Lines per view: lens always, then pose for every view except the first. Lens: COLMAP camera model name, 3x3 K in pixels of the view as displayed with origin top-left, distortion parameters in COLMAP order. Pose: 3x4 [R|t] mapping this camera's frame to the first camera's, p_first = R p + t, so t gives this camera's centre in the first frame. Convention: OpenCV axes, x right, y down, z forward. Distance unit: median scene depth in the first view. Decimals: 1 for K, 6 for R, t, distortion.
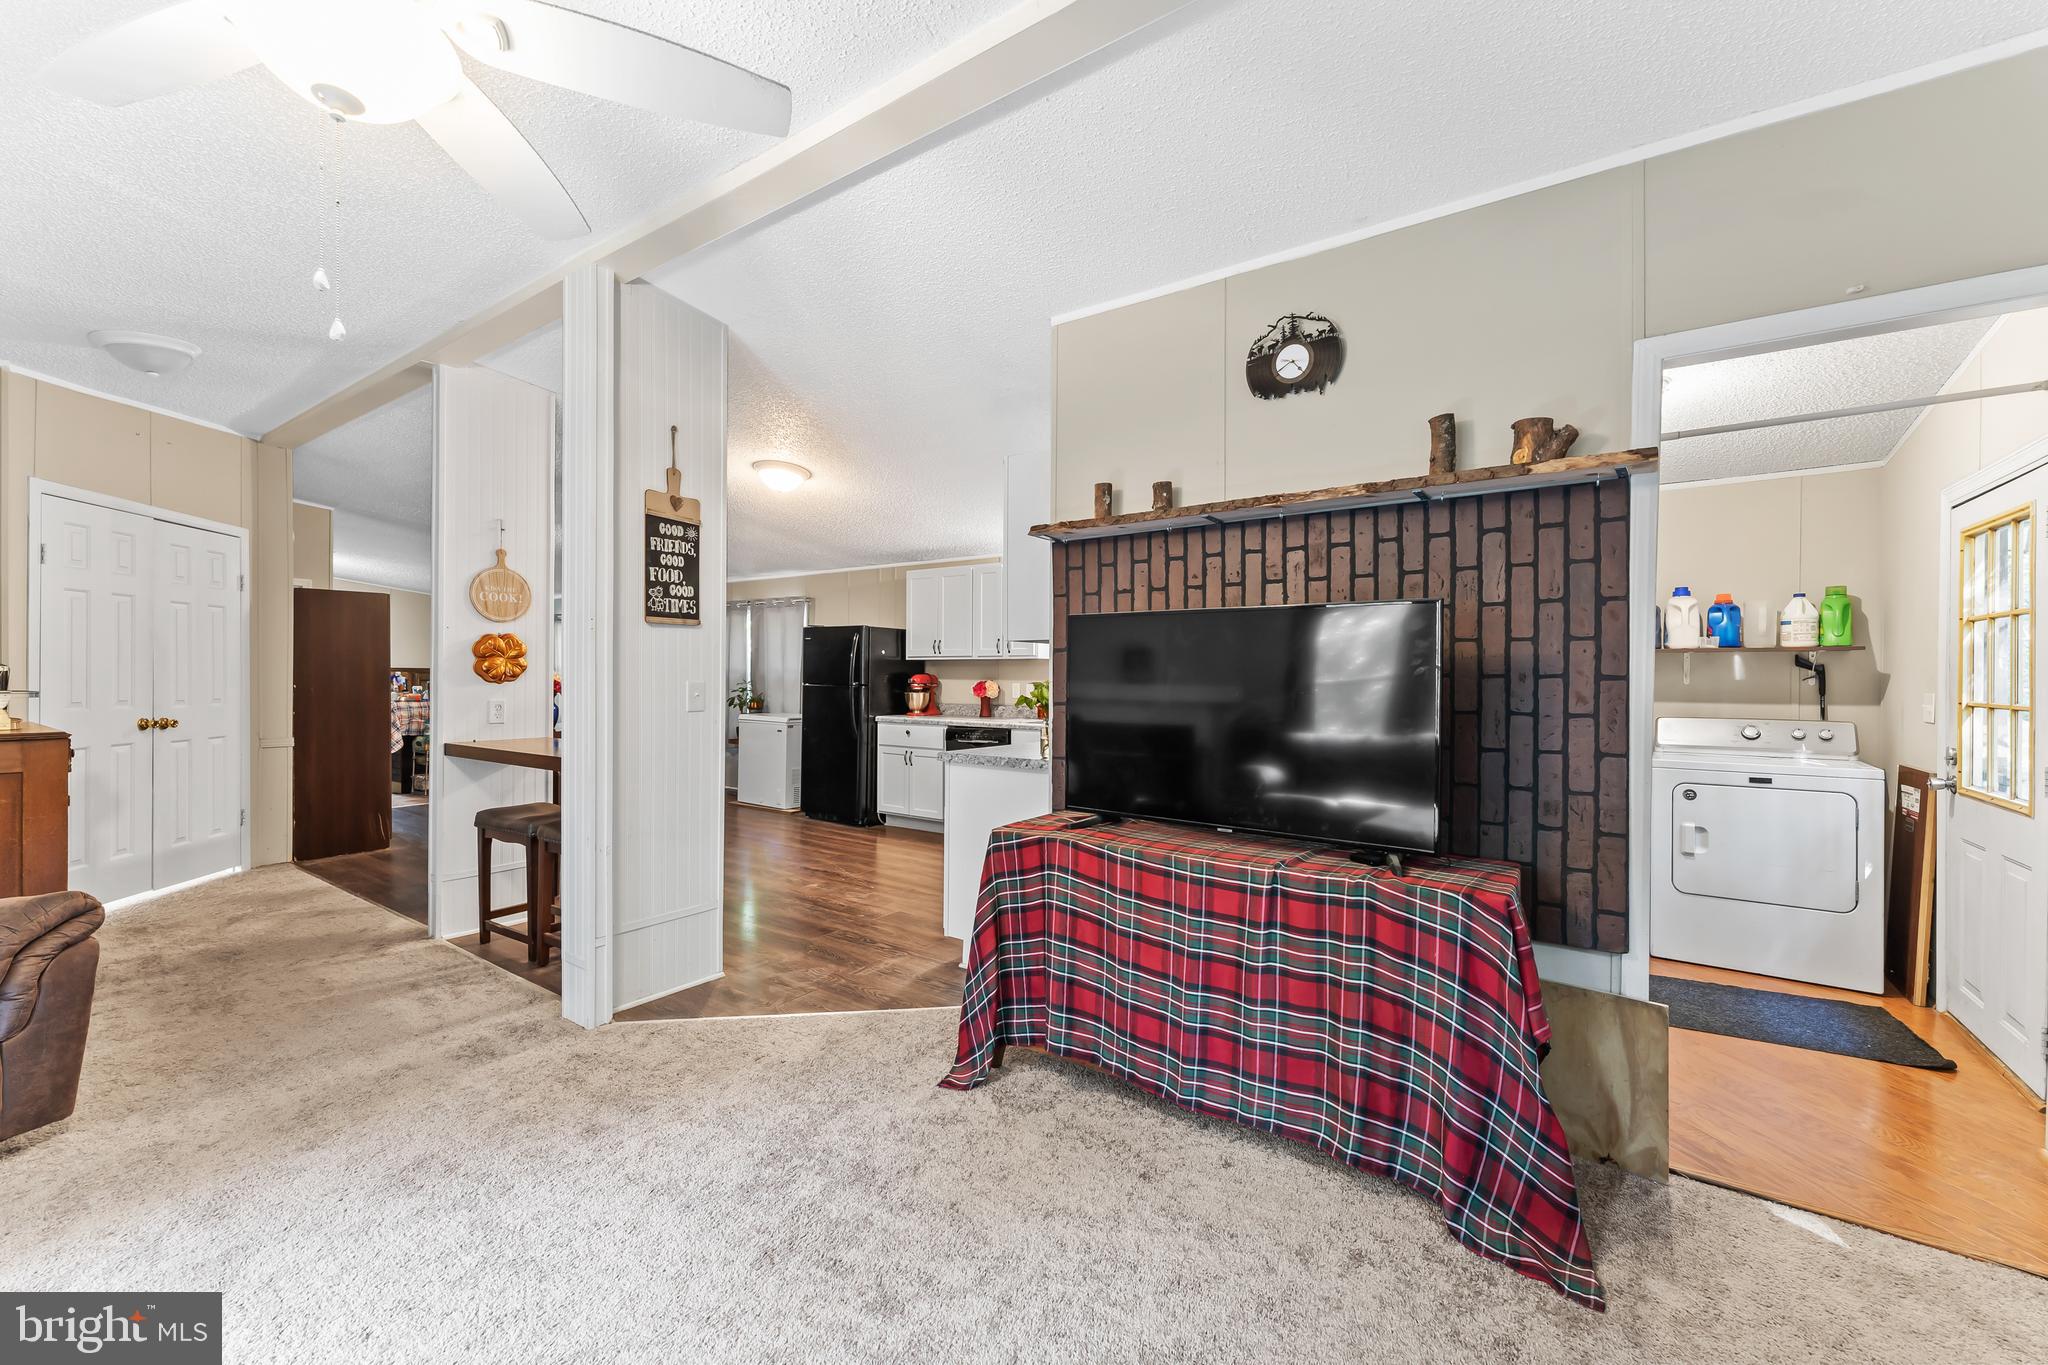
lens RADIAL K [[822.9, 0, 1031.4], [0, 822.9, 683.8], [0, 0, 1]] dist [-0.001438, 0.001539]
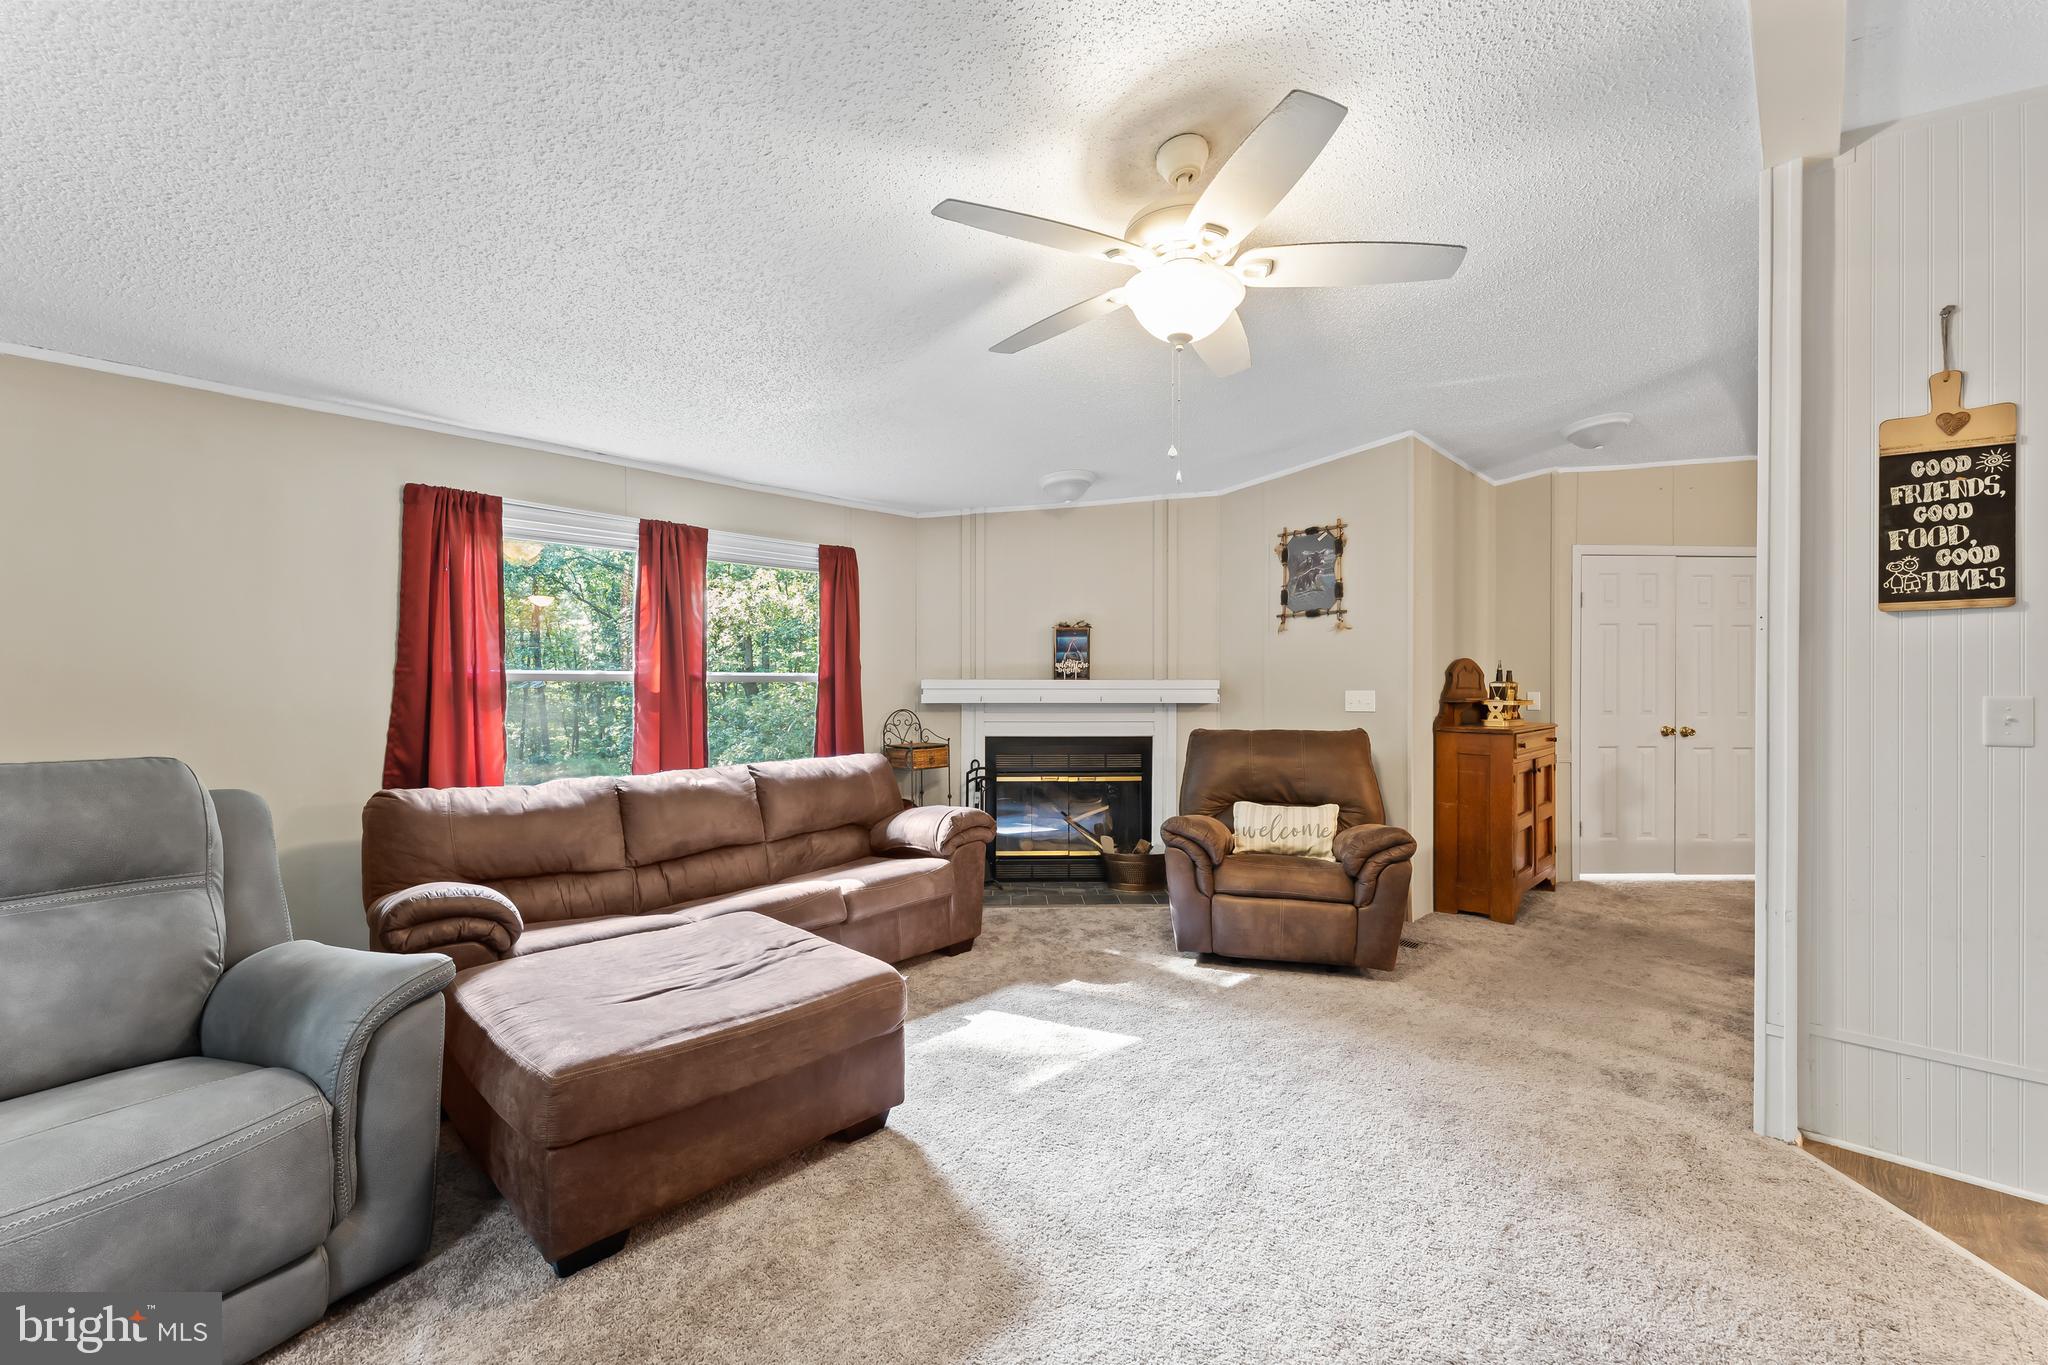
lens RADIAL K [[822.9, 0, 1027.0], [0, 822.9, 683.2], [0, 0, 1]] dist [-0.001438, 0.001539]
pose [[-0.157571, -0.009819, -0.987459, 0.298926], [-0.010874, 0.999907, -0.008207, -0.000130], [0.987448, 0.009445, -0.157663, 0.348432]]
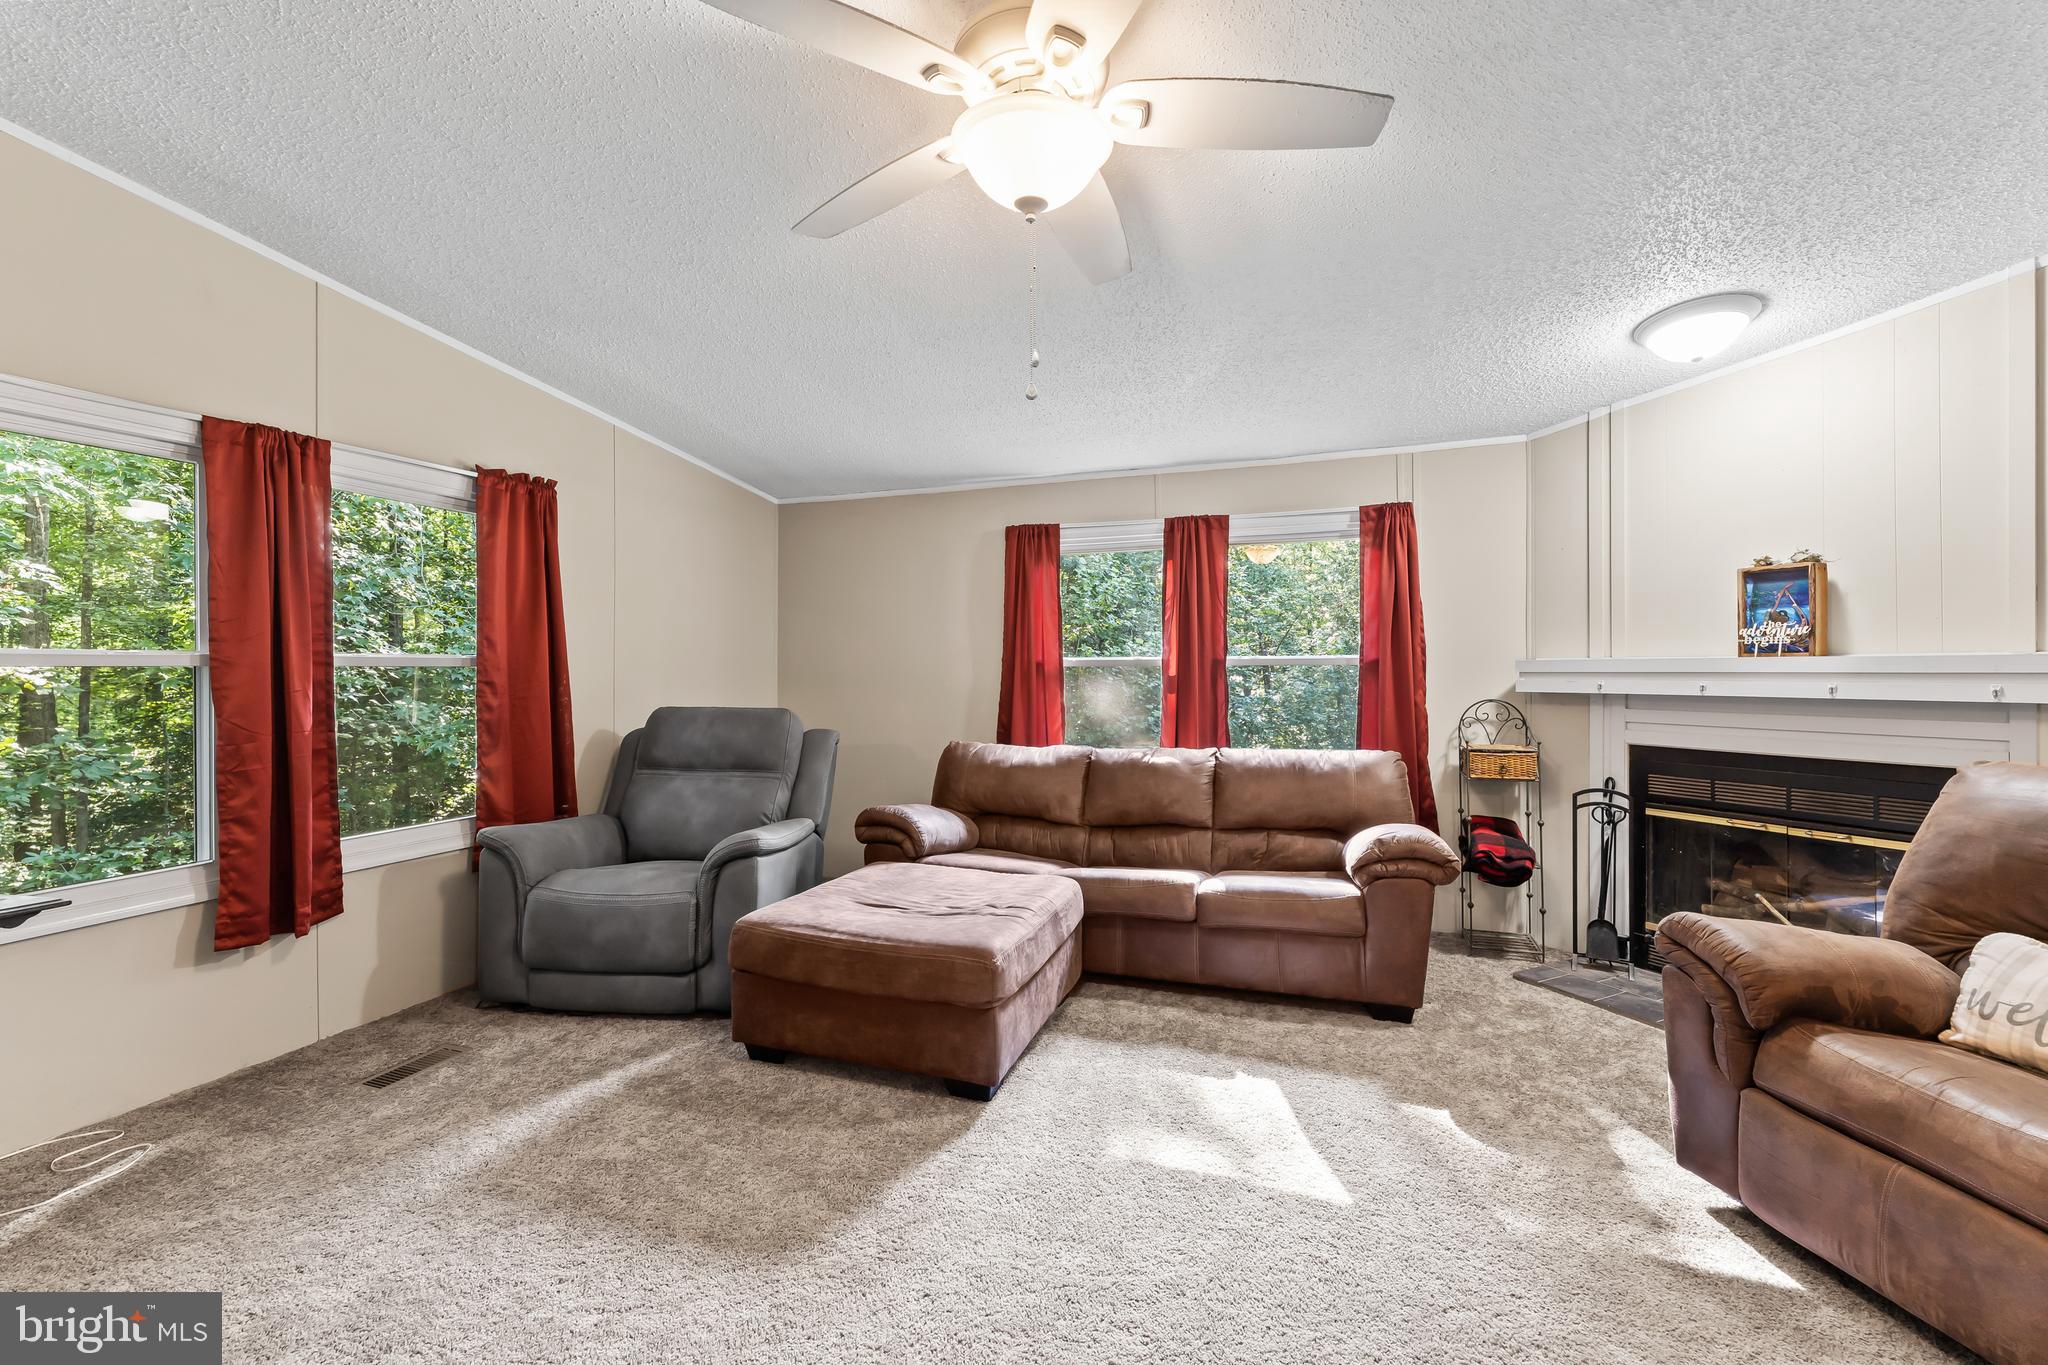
lens RADIAL K [[822.9, 0, 1036.0], [0, 822.9, 674.5], [0, 0, 1]] dist [-0.001438, 0.001539]
pose [[-0.961801, -0.003361, -0.273730, -0.187168], [-0.006918, 0.999904, 0.012031, -0.006462], [0.273664, 0.013465, -0.961731, 0.783719]]
